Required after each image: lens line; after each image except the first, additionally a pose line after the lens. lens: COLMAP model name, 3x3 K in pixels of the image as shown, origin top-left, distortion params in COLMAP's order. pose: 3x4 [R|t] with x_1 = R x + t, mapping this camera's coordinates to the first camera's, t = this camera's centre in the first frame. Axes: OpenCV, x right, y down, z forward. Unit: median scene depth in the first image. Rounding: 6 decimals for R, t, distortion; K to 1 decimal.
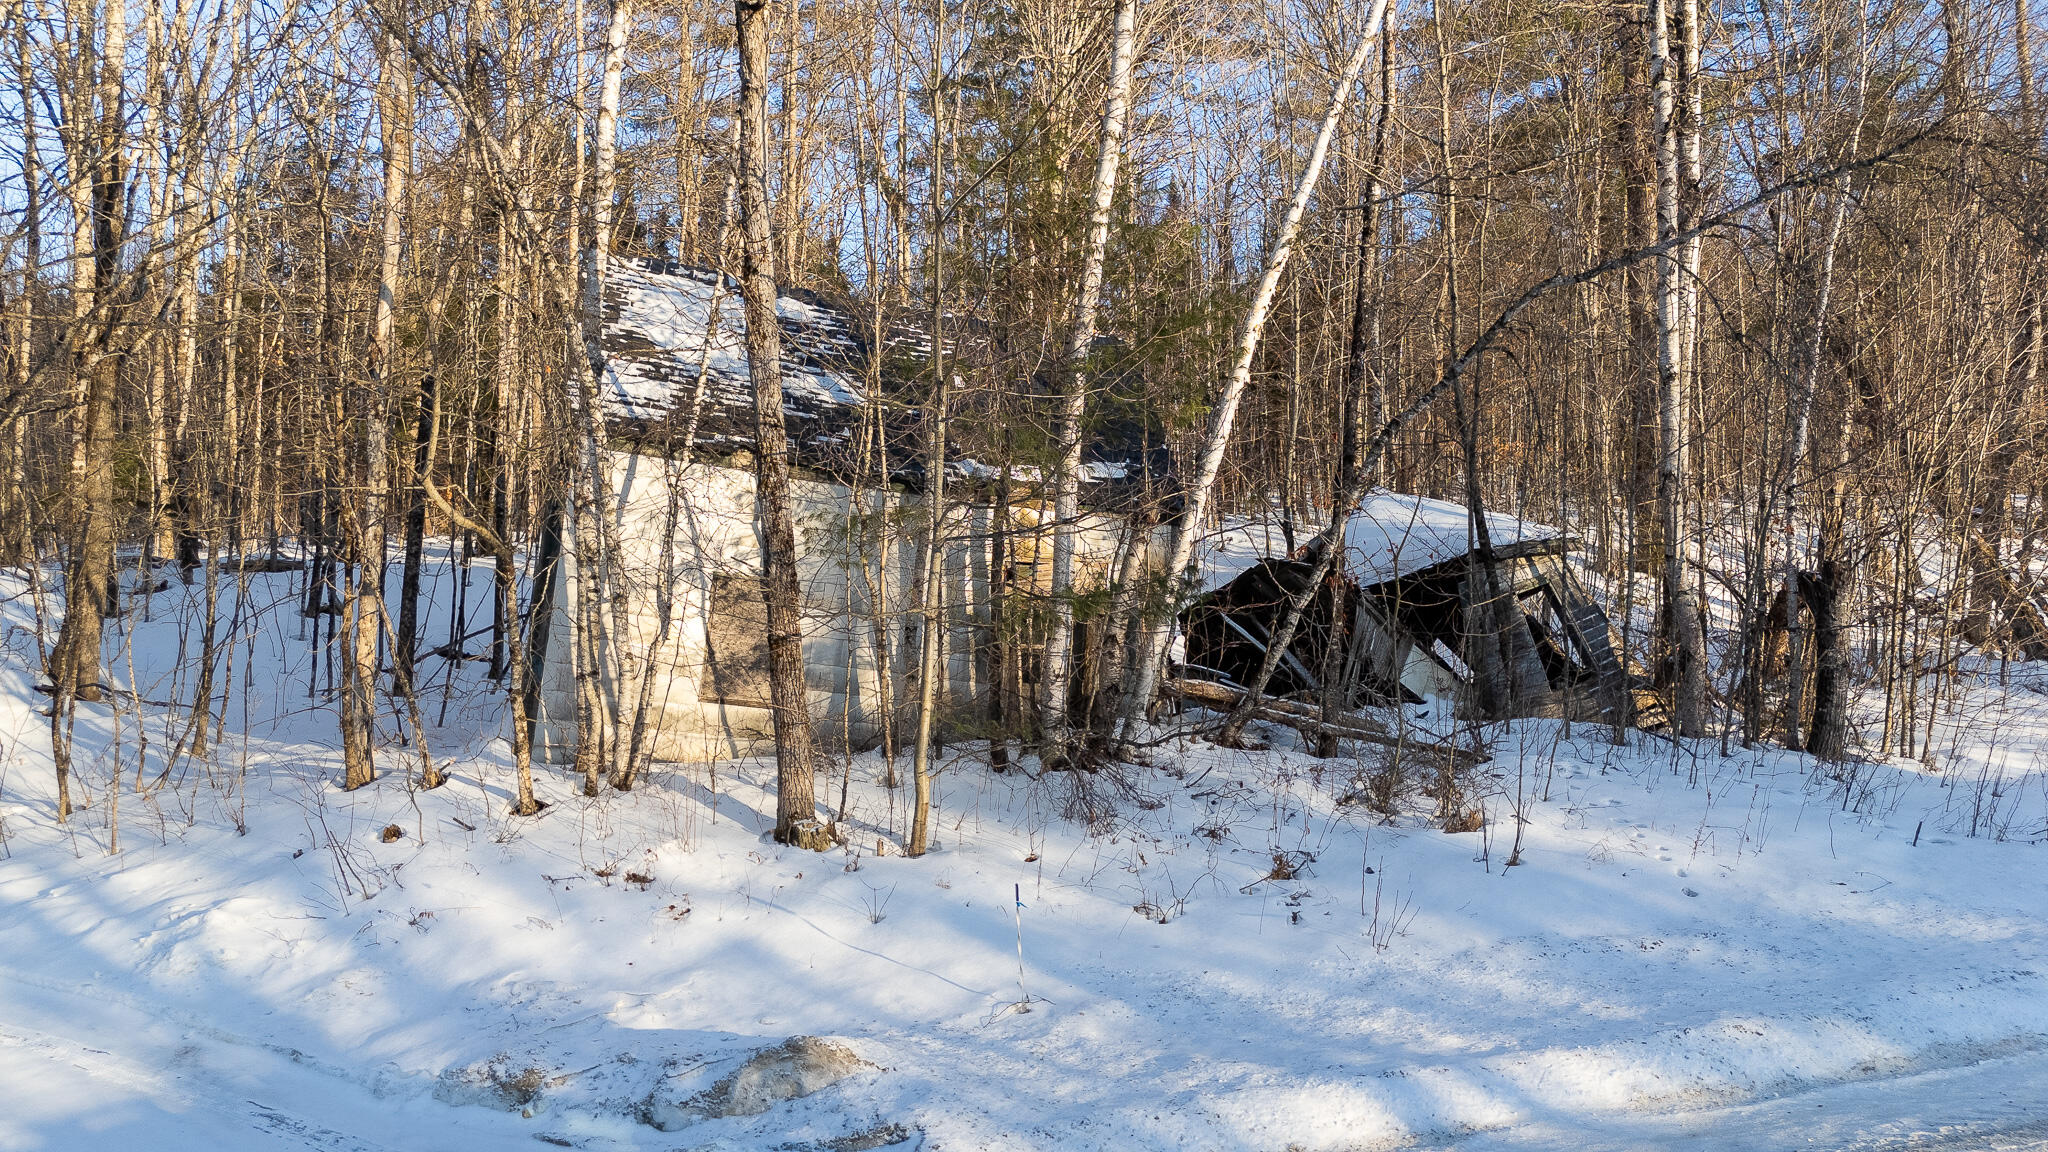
lens RADIAL K [[1493.3, 0, 1033.4], [0, 1493.3, 581.1], [0, 0, 1]] dist [0.076441, -0.073576]
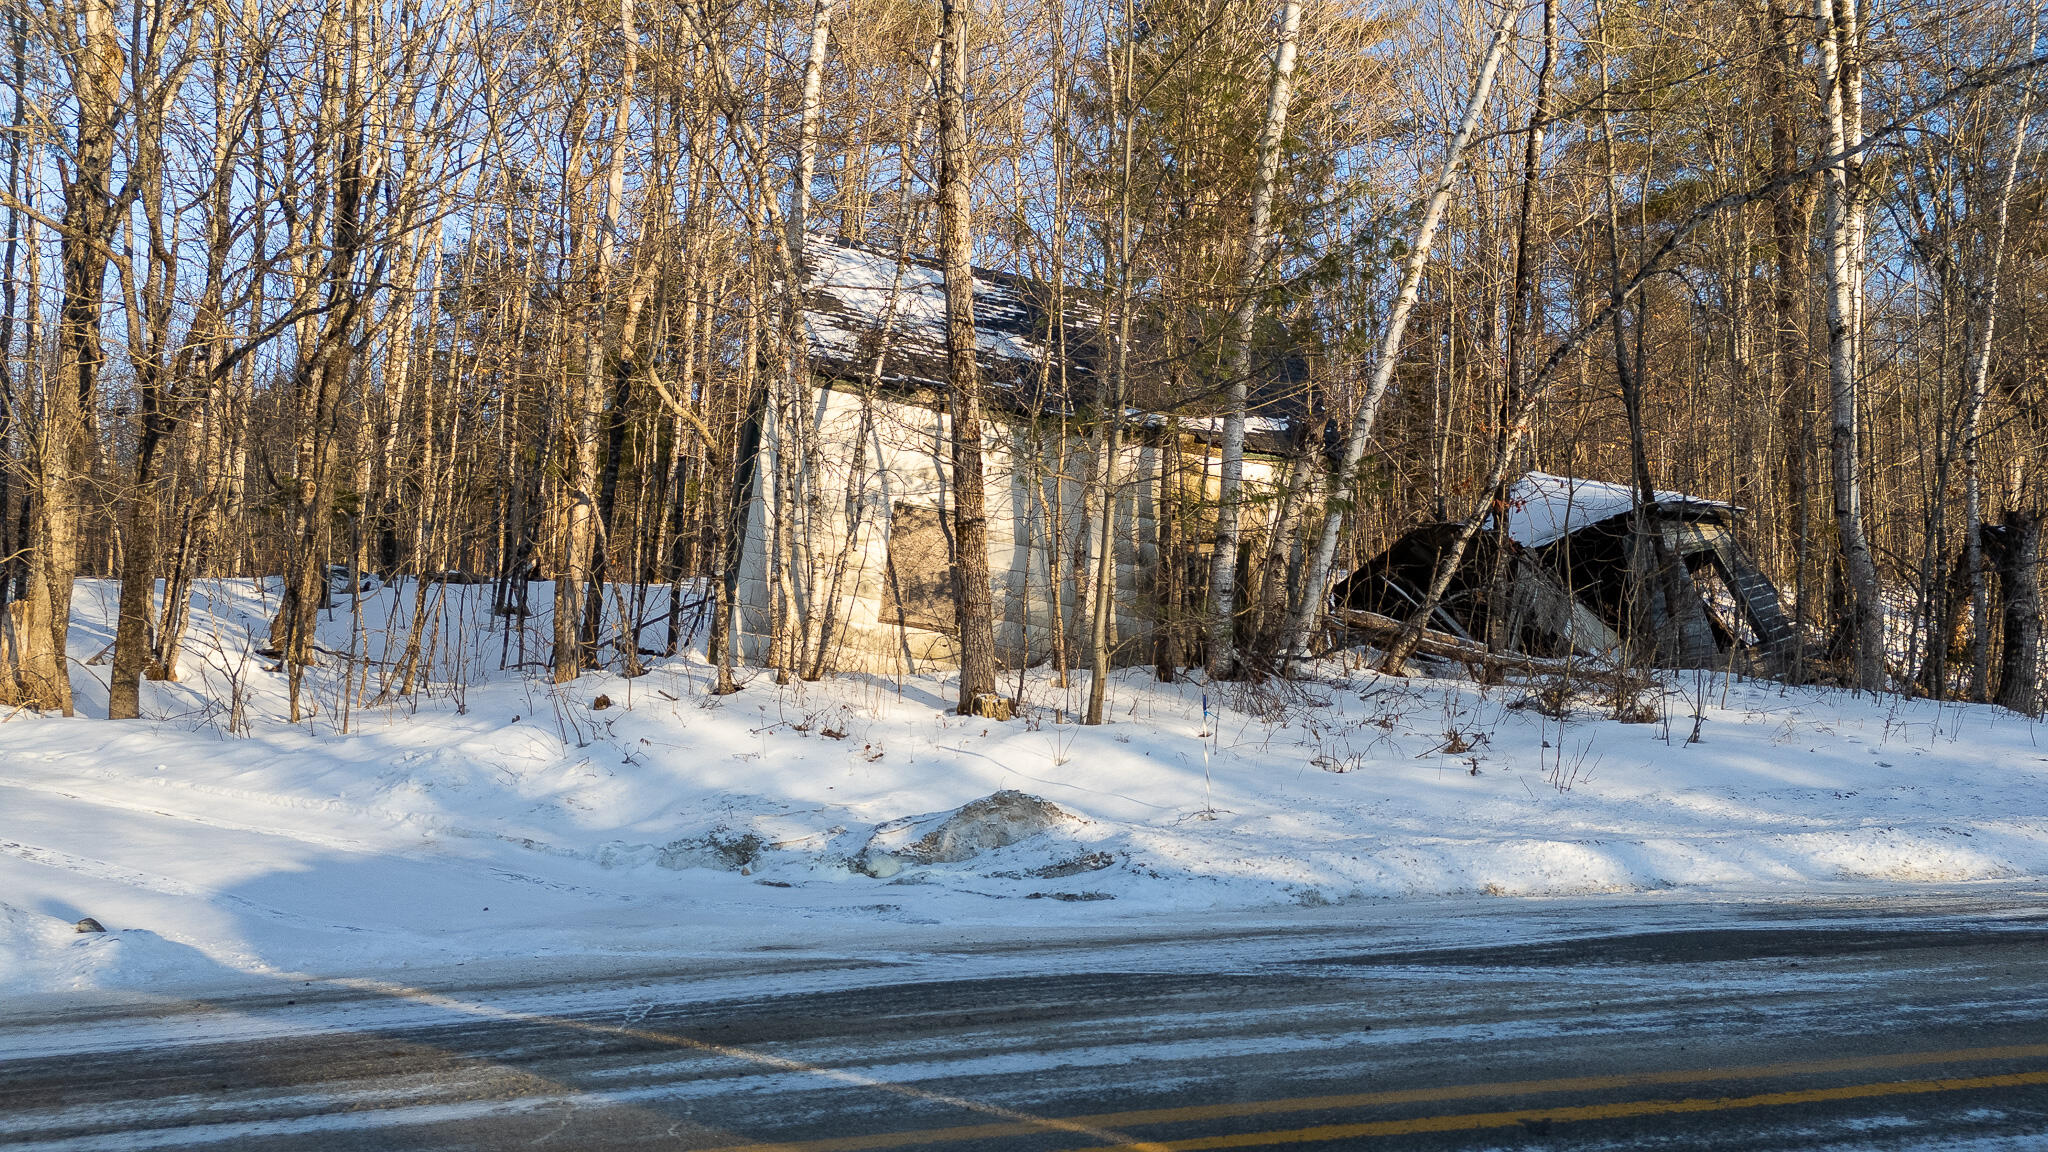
lens RADIAL K [[1493.3, 0, 1015.5], [0, 1493.3, 641.5], [0, 0, 1]] dist [0.076441, -0.073576]
pose [[0.996174, 0.012004, -0.086559, -0.037356], [-0.019165, 0.996417, -0.082377, 0.182544], [0.085260, 0.083721, 0.992835, -0.031975]]
